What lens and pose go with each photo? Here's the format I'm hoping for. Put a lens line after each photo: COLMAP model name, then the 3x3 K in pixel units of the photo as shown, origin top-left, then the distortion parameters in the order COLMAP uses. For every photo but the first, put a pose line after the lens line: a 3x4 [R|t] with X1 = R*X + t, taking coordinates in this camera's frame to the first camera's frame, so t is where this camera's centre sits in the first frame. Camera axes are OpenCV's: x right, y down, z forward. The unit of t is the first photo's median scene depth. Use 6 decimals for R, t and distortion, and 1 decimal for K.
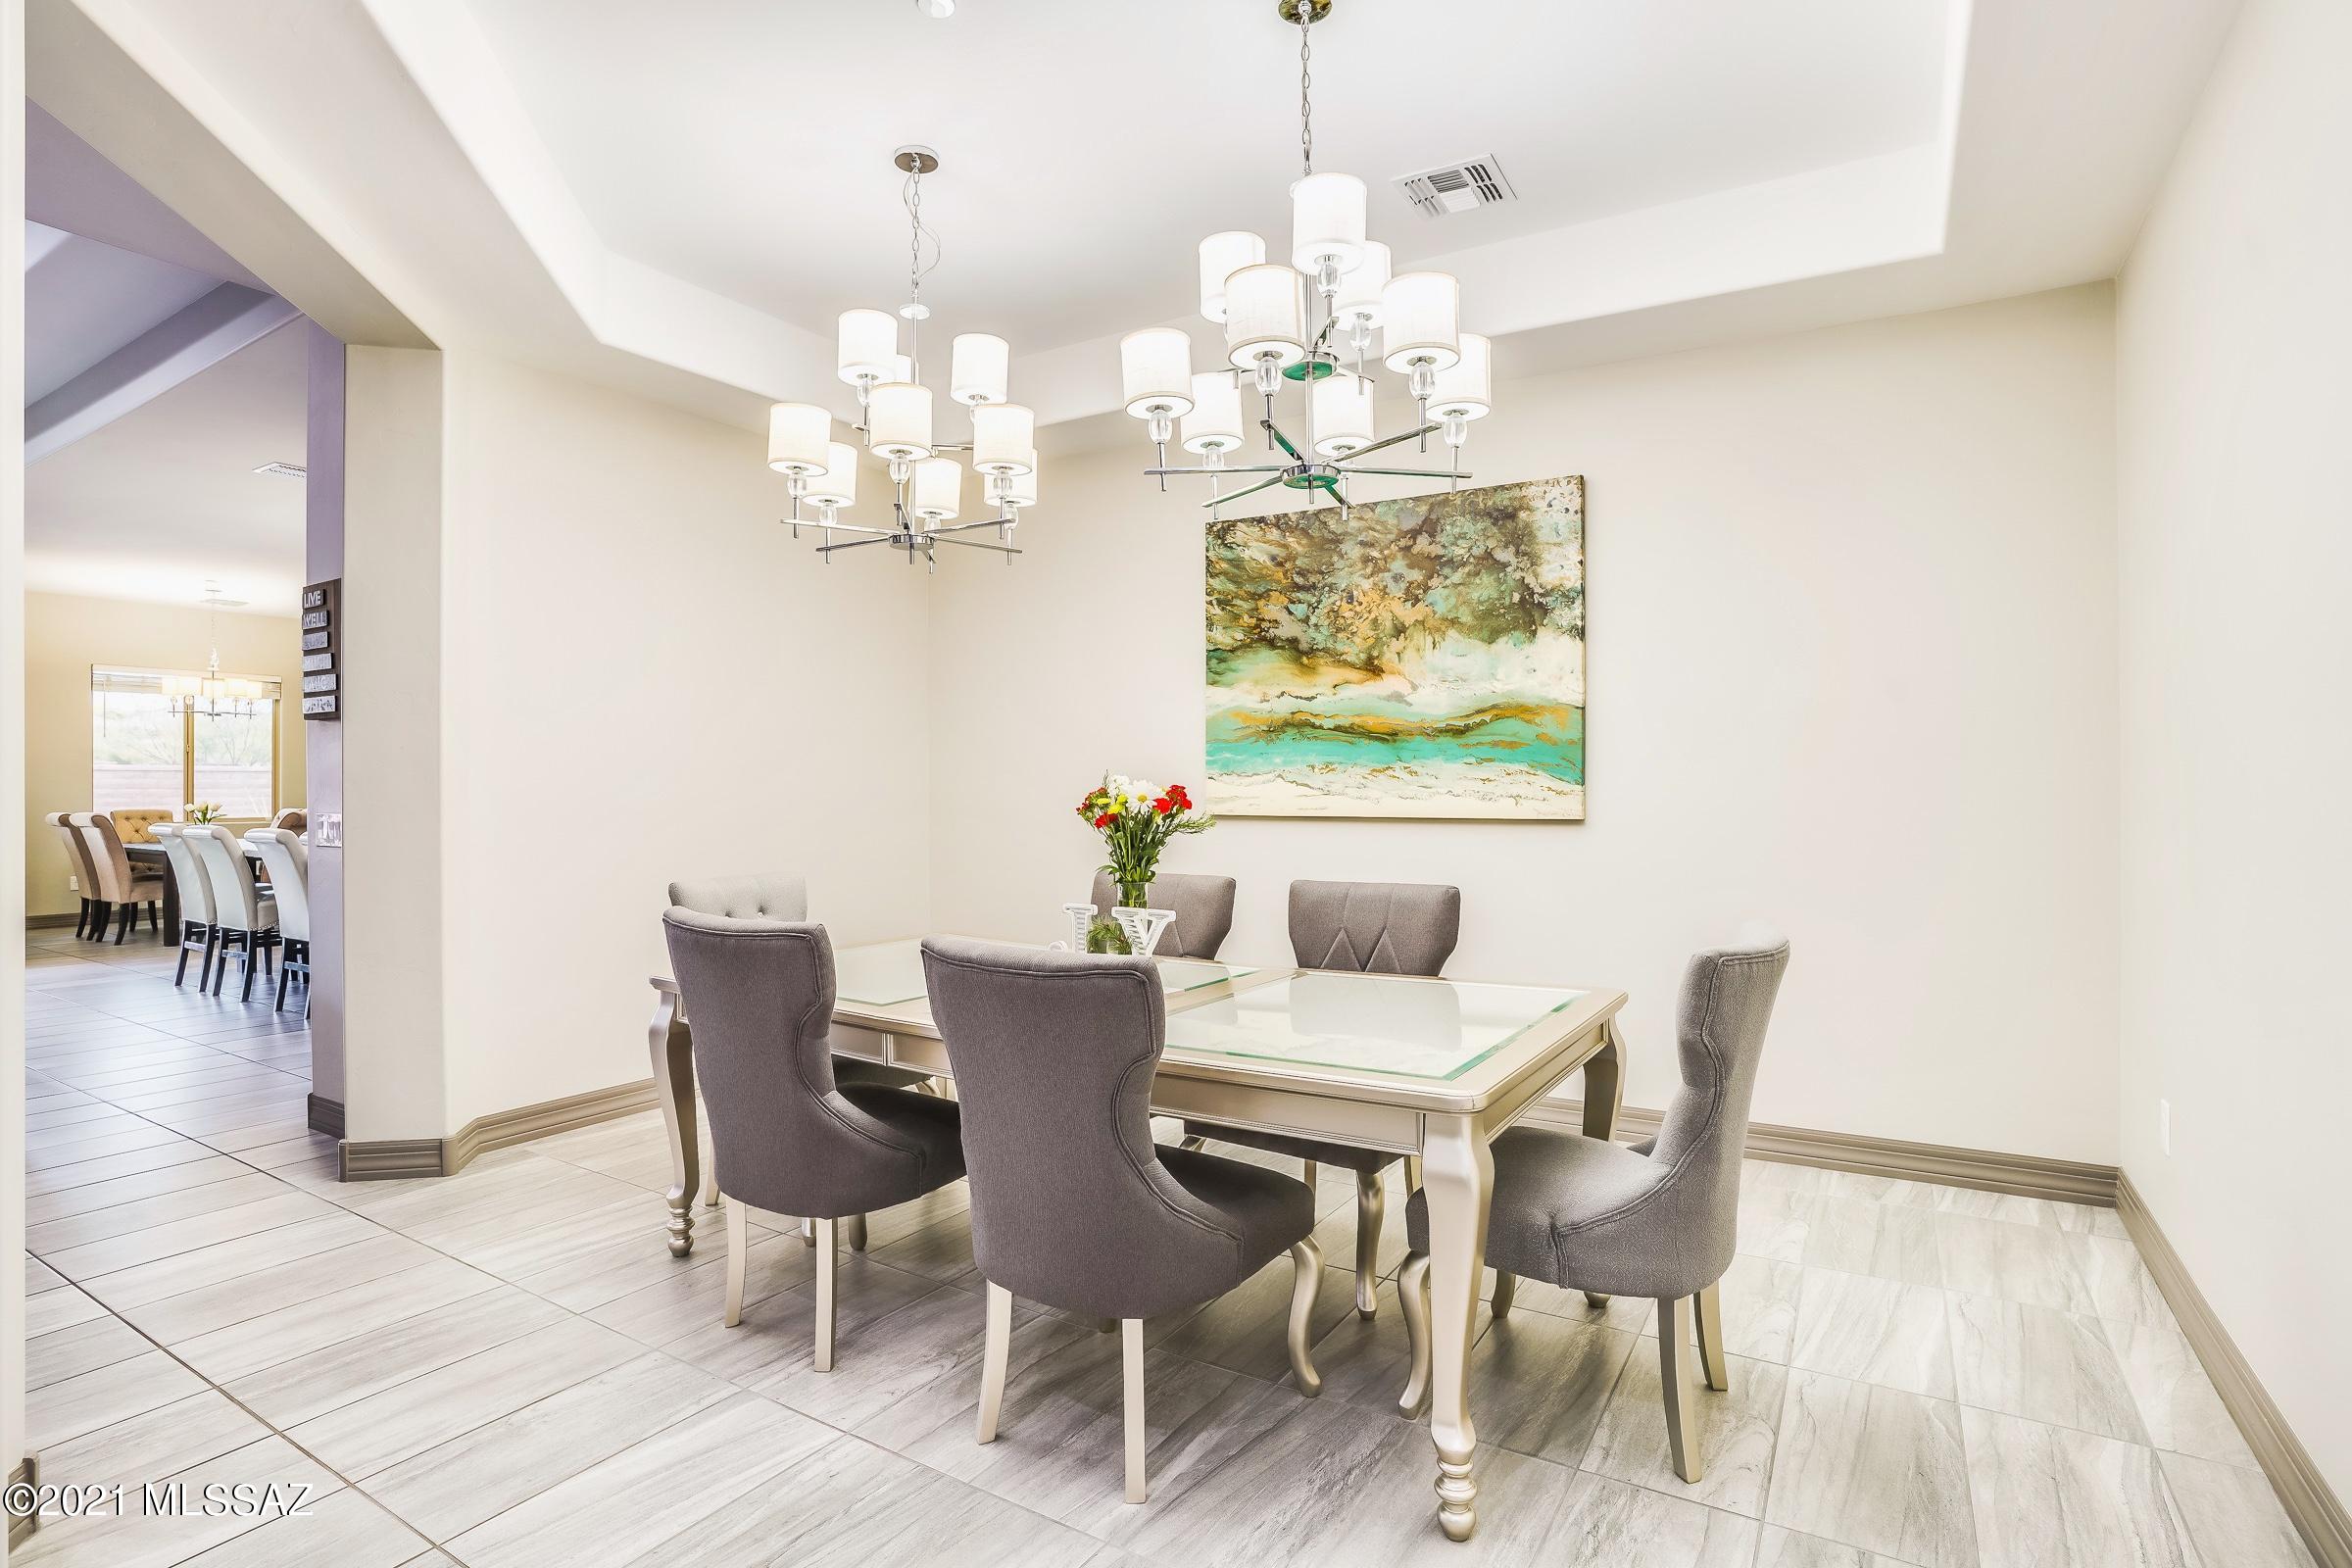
lens RADIAL K [[1172.9, 0, 1184.0], [0, 1172.9, 793.6], [0, 0, 1]] dist [-0.049604, 0.018559]
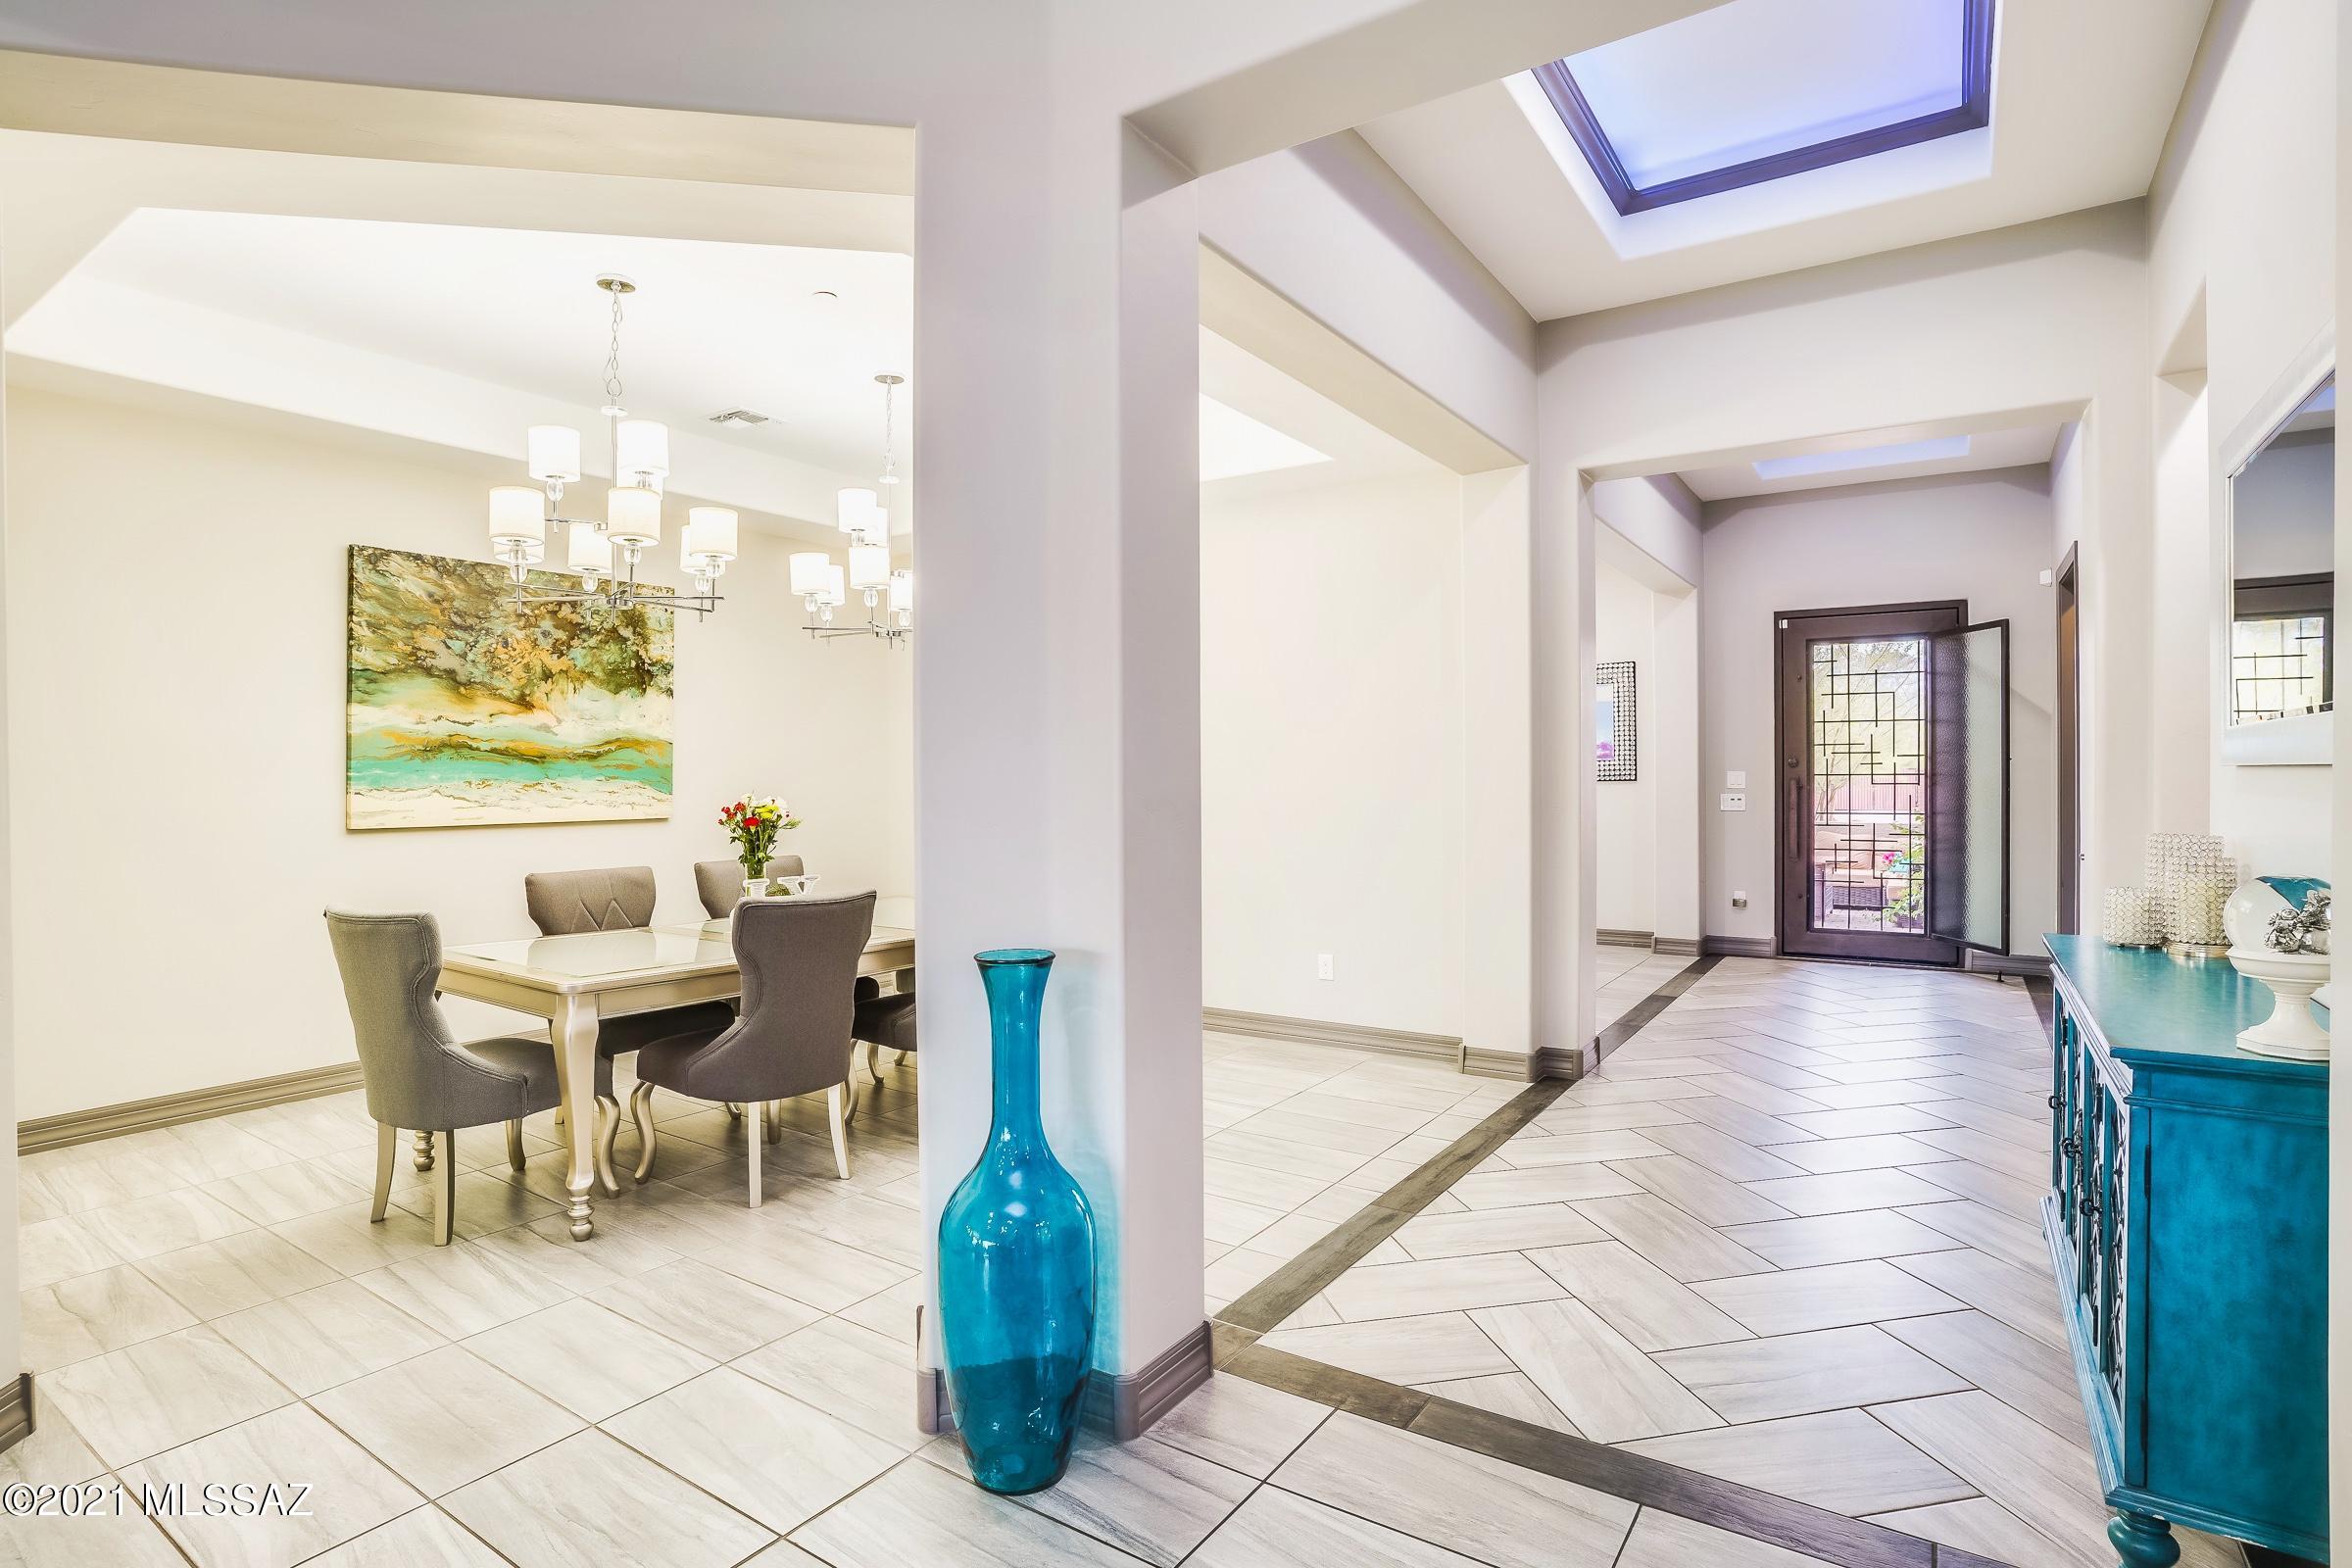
lens RADIAL K [[1172.9, 0, 1181.7], [0, 1172.9, 776.5], [0, 0, 1]] dist [-0.049604, 0.018559]
pose [[0.037838, -0.007558, 0.999255, -1.032262], [0.004547, 0.999962, 0.007391, -0.035462], [-0.999274, 0.004264, 0.037871, 0.259328]]
